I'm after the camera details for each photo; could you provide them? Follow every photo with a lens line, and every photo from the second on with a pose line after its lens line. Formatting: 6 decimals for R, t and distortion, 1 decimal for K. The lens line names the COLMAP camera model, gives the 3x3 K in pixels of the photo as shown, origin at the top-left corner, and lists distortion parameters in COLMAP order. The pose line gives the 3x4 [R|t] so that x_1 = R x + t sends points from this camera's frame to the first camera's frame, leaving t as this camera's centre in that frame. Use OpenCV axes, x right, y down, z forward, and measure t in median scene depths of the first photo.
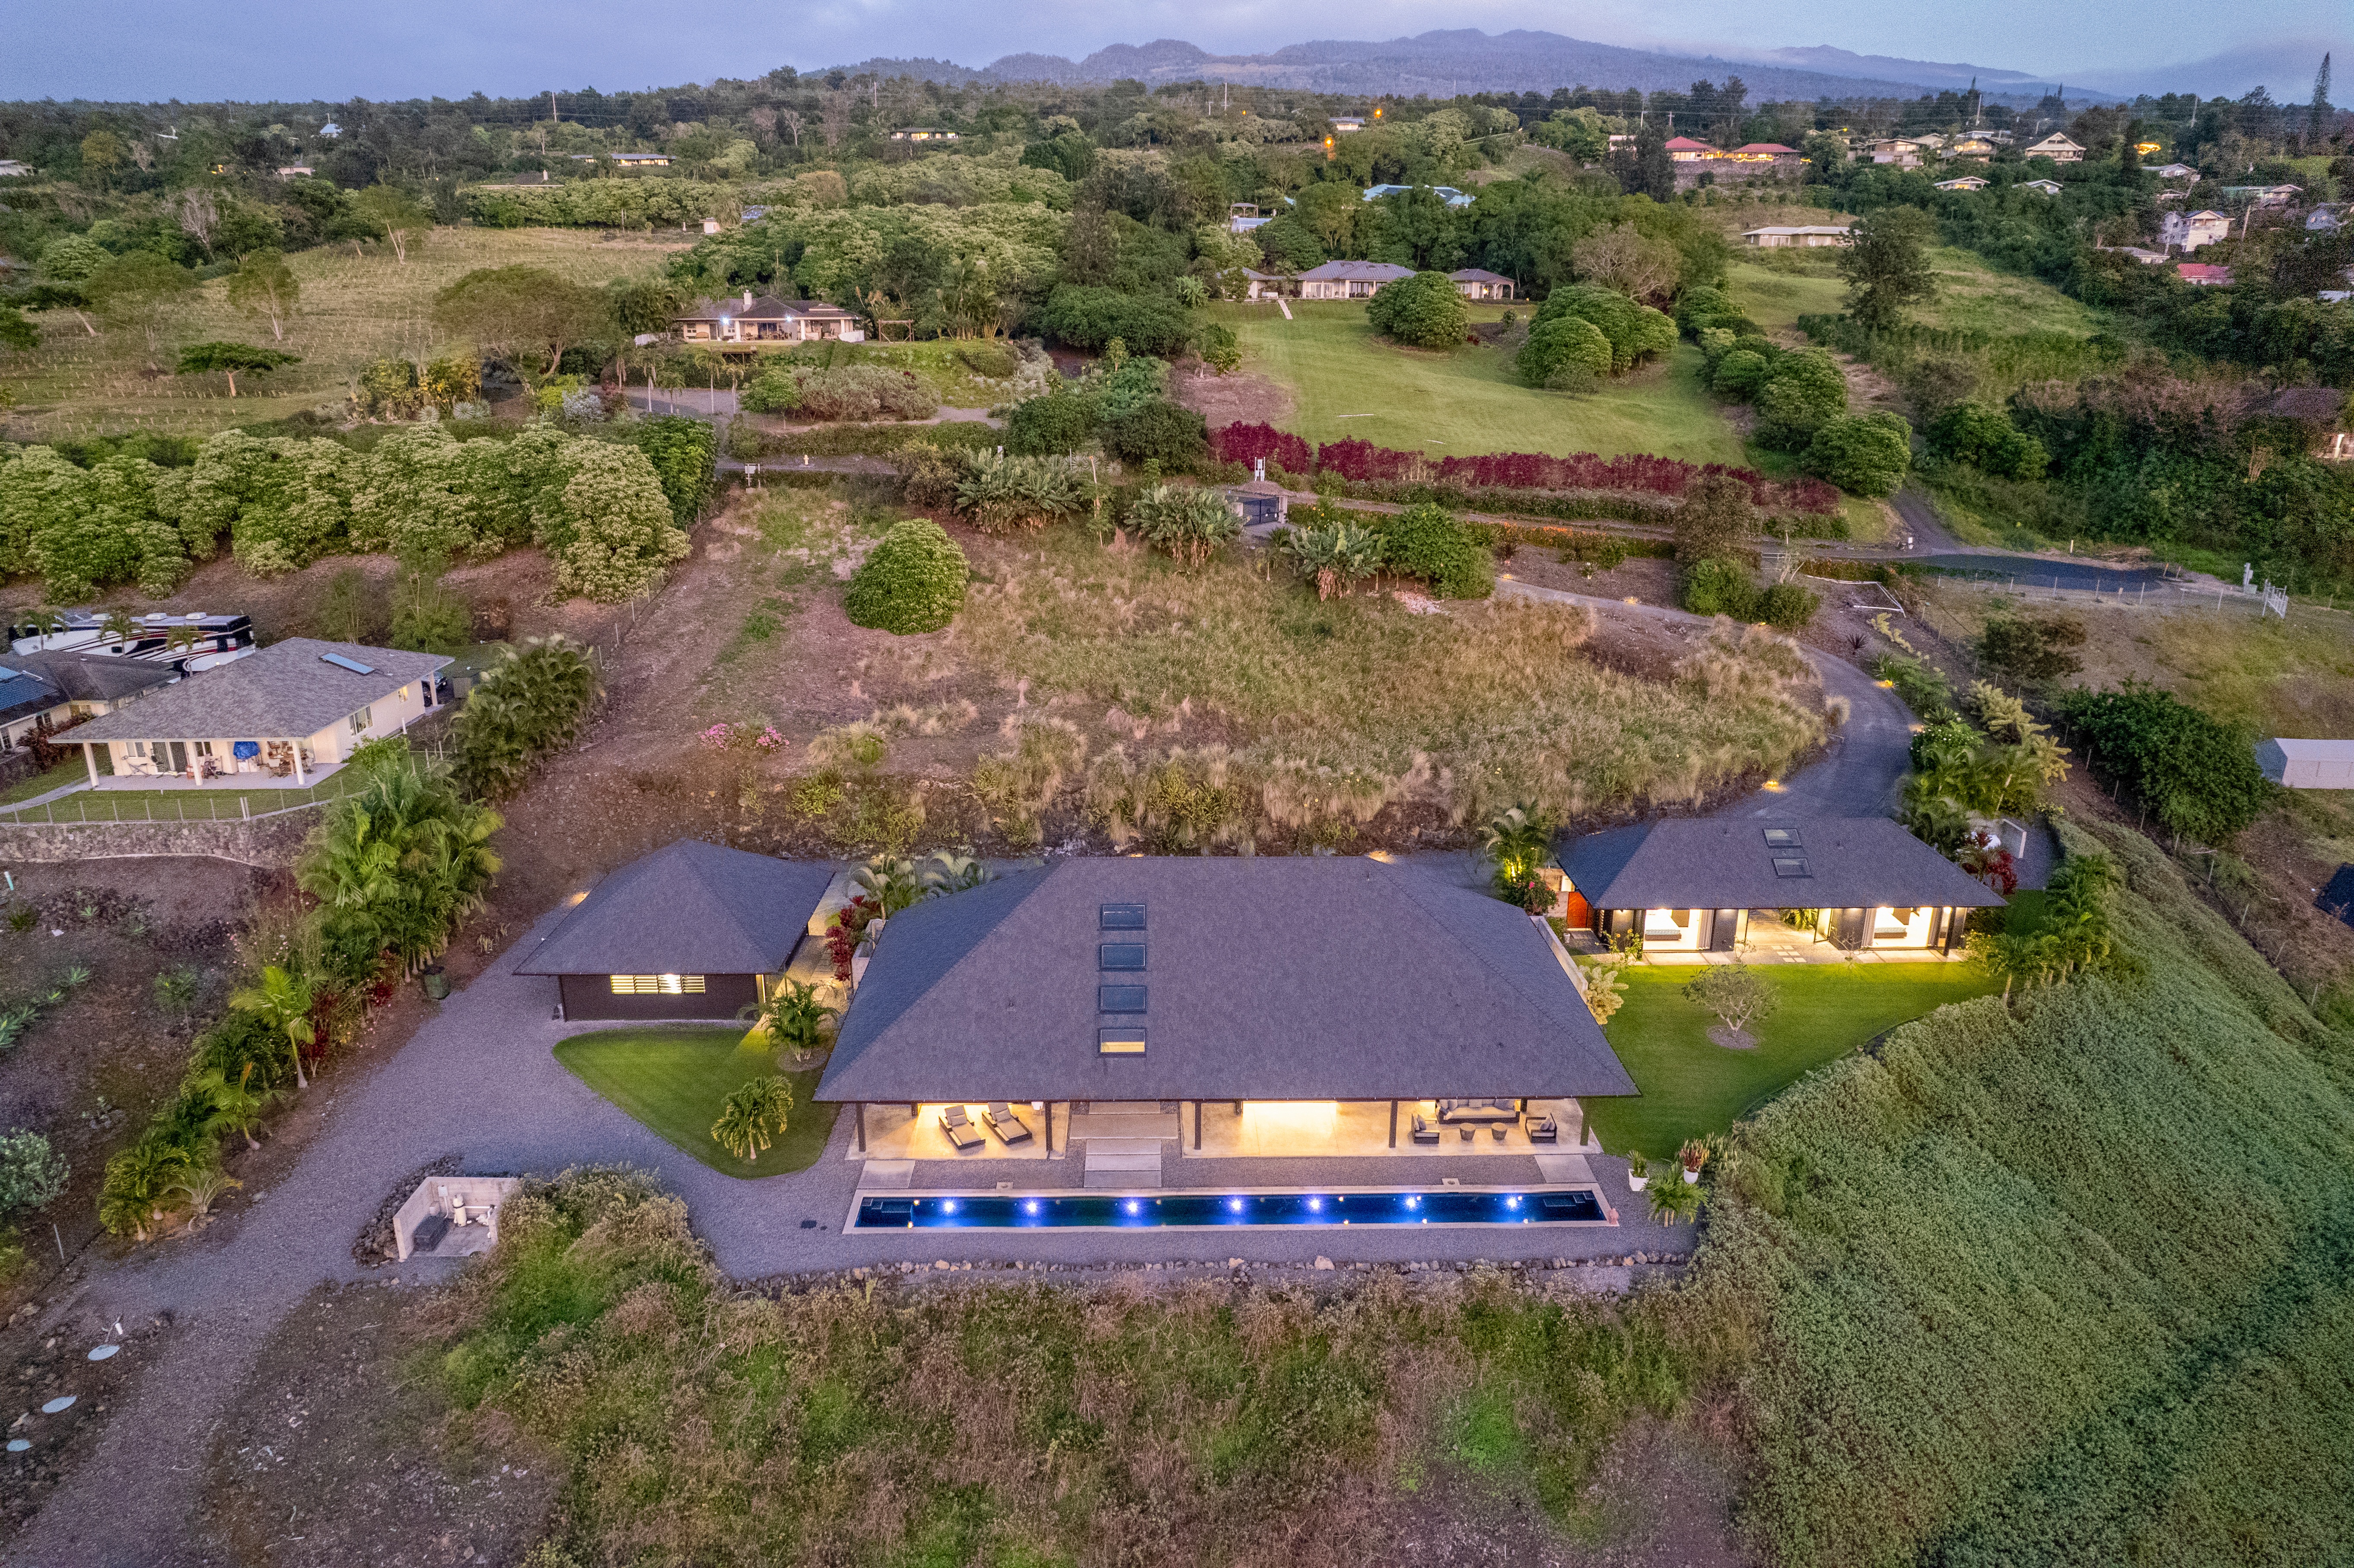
lens RADIAL K [[1469.8, 0, 1177.0], [0, 1469.8, 784.0], [0, 0, 1]] dist [-0.066607, 0.078191]
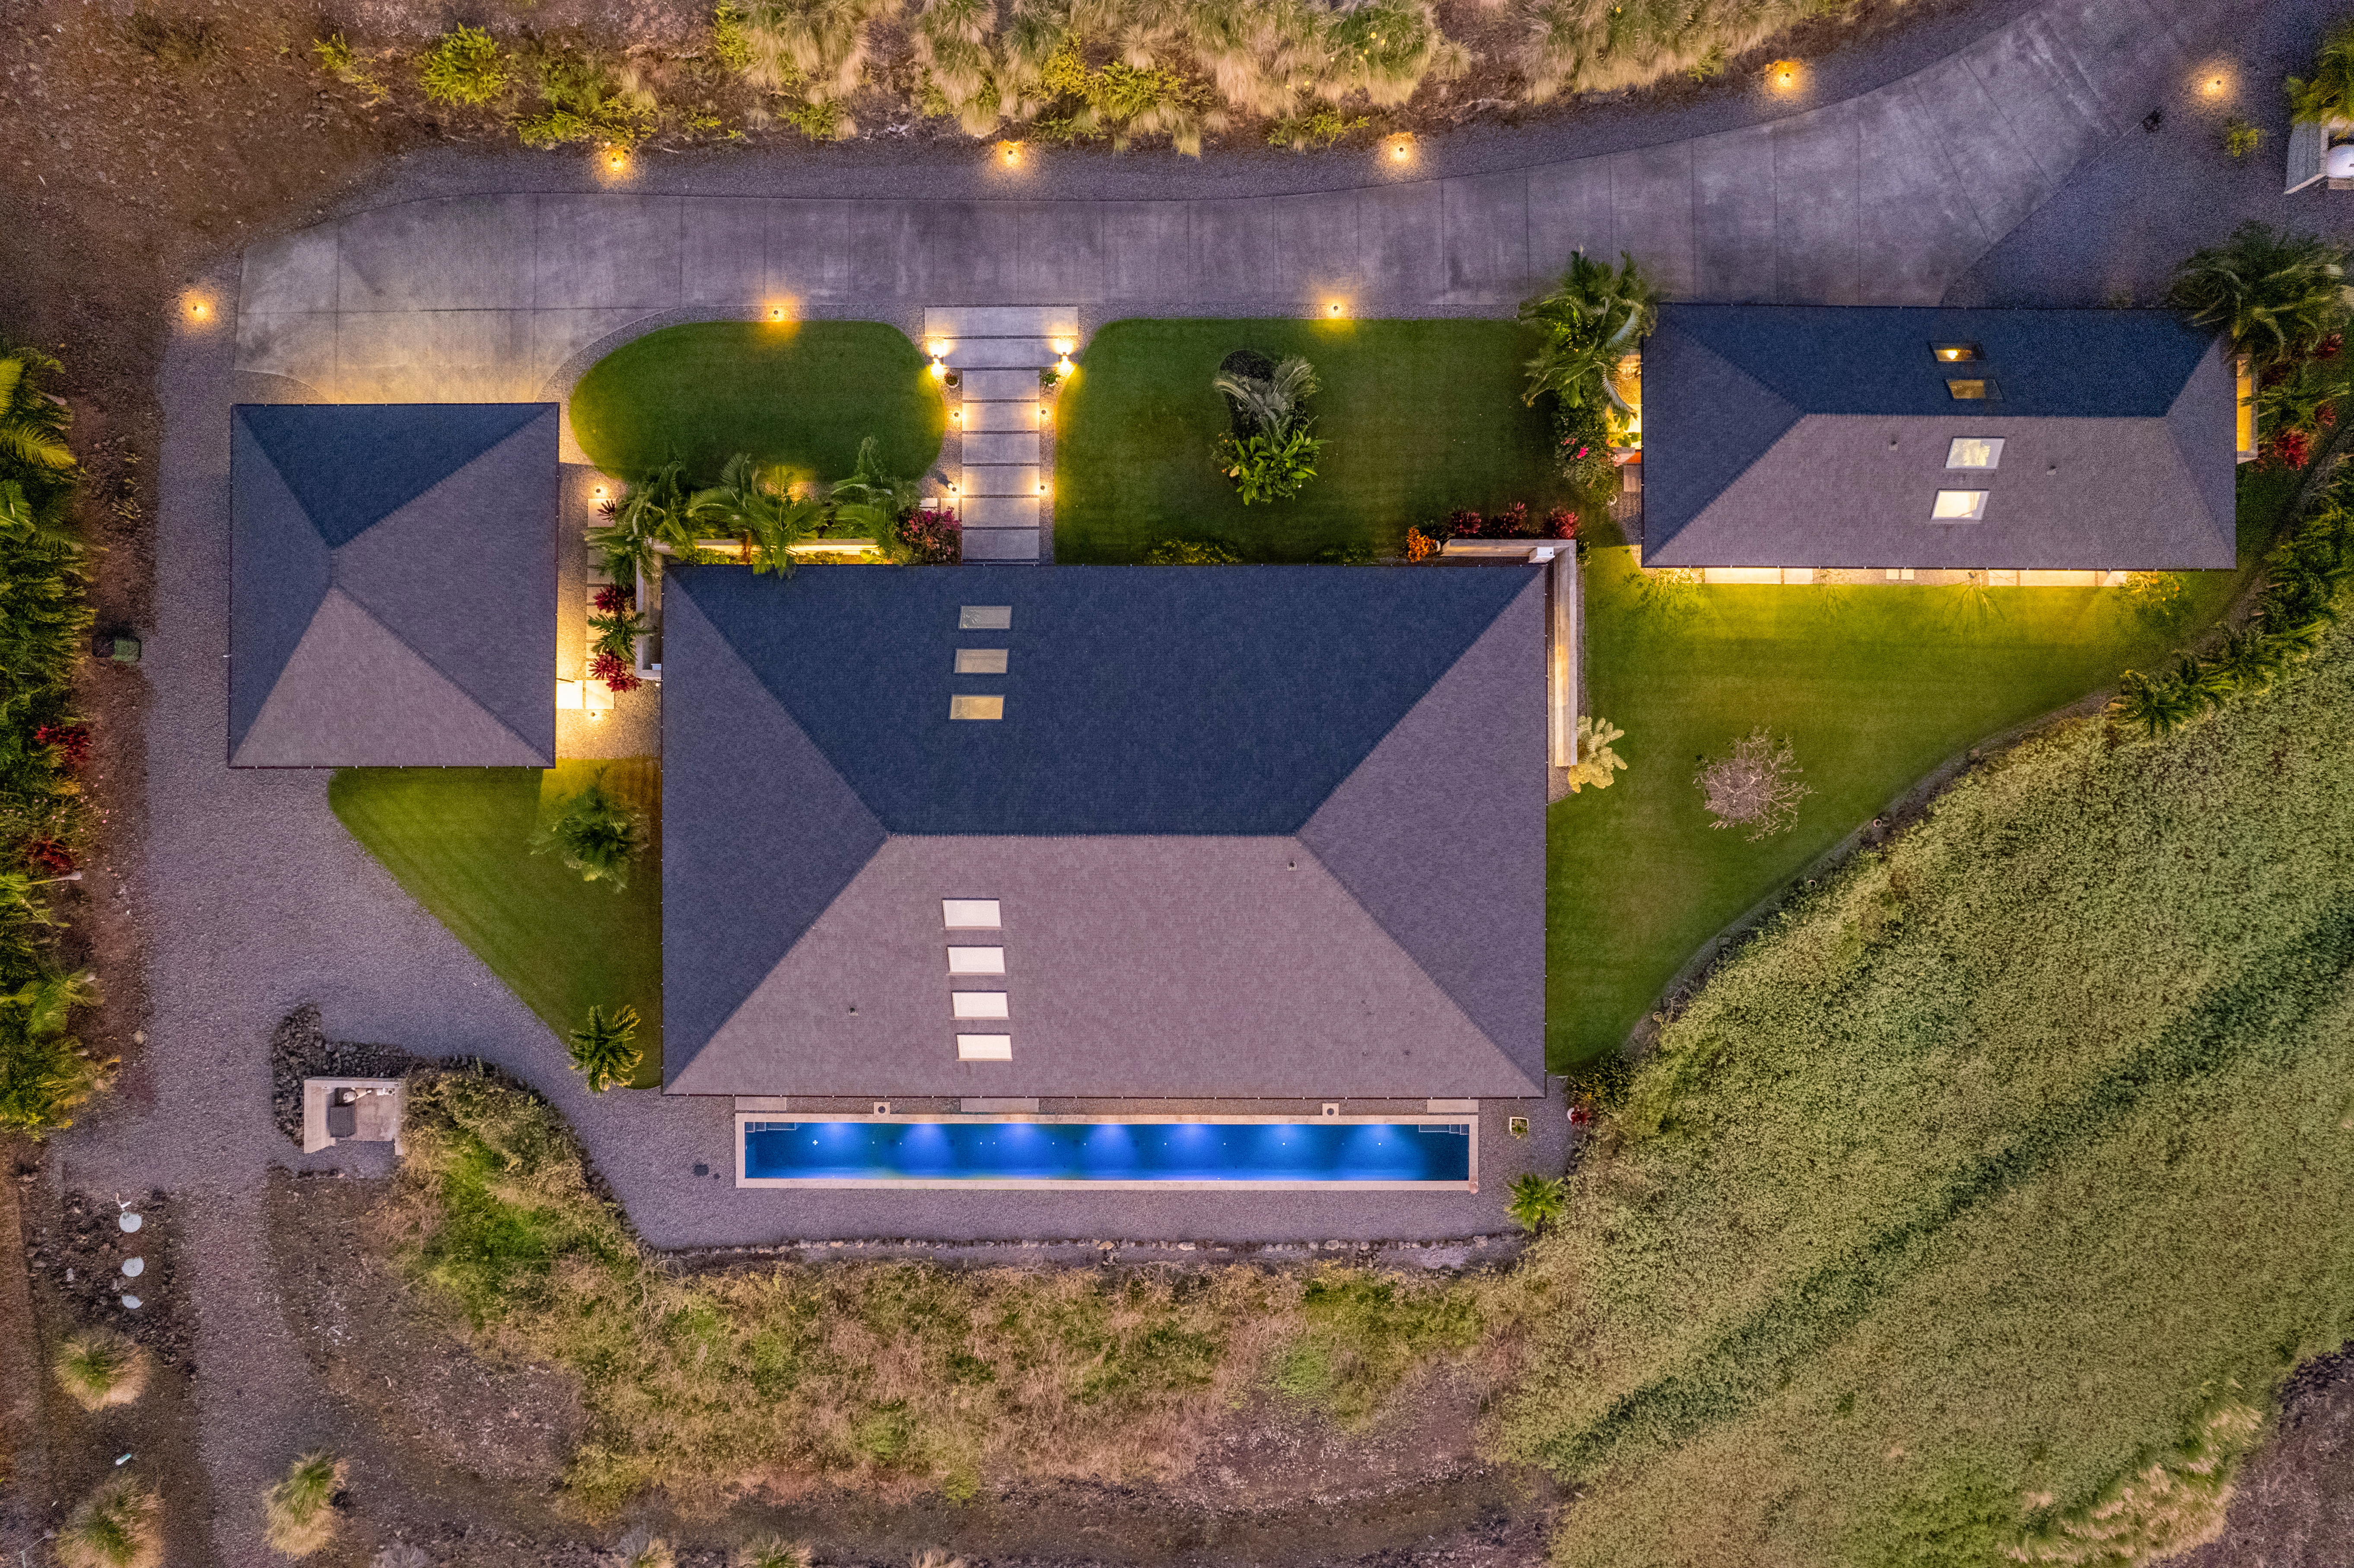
lens RADIAL K [[1469.8, 0, 1177.0], [0, 1469.8, 784.0], [0, 0, 1]] dist [-0.066607, 0.078191]
pose [[0.999811, 0.019408, 0.000596, 0.040564], [-0.006698, 0.315920, 0.948762, -0.383918], [0.018225, -0.948587, 0.315991, 0.462233]]
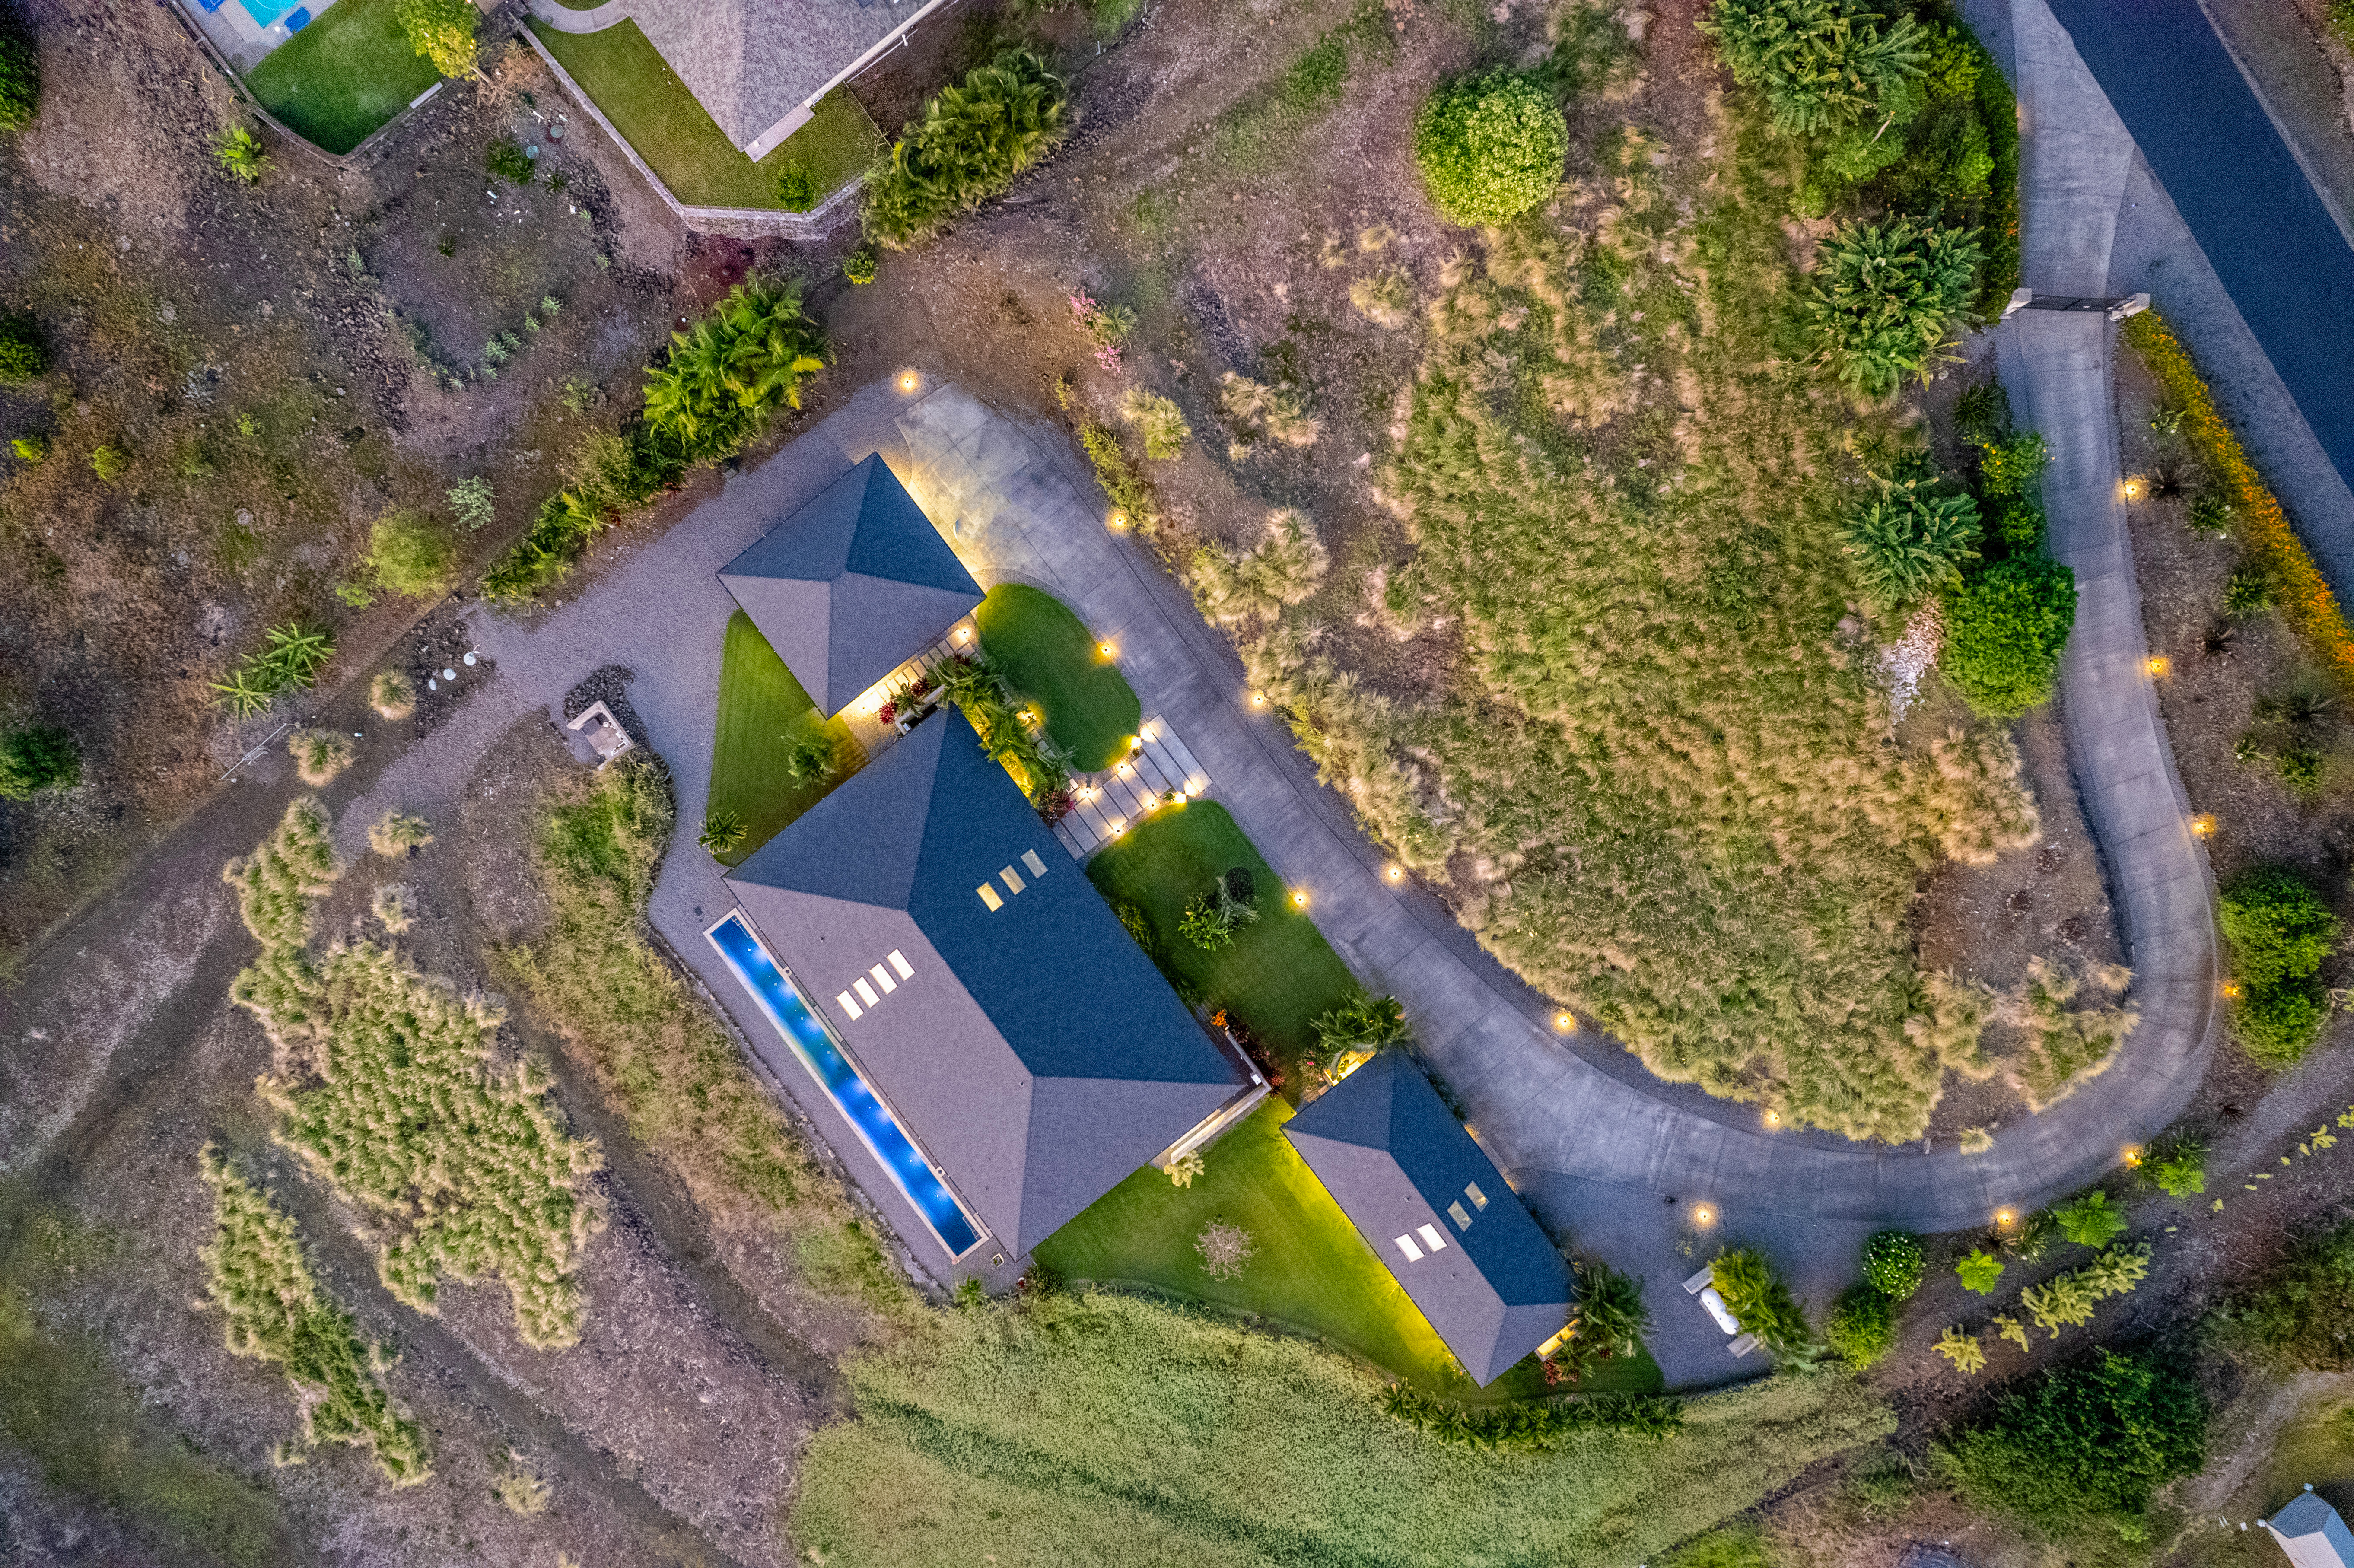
lens RADIAL K [[1474.4, 0, 1185.4], [0, 1474.4, 783.8], [0, 0, 1]] dist [-0.006873, -0.000762]
pose [[0.594250, 0.804280, 0.000998, -0.008005], [-0.246424, 0.180891, 0.952131, -0.822689], [0.765599, -0.566050, 0.305688, 0.489272]]
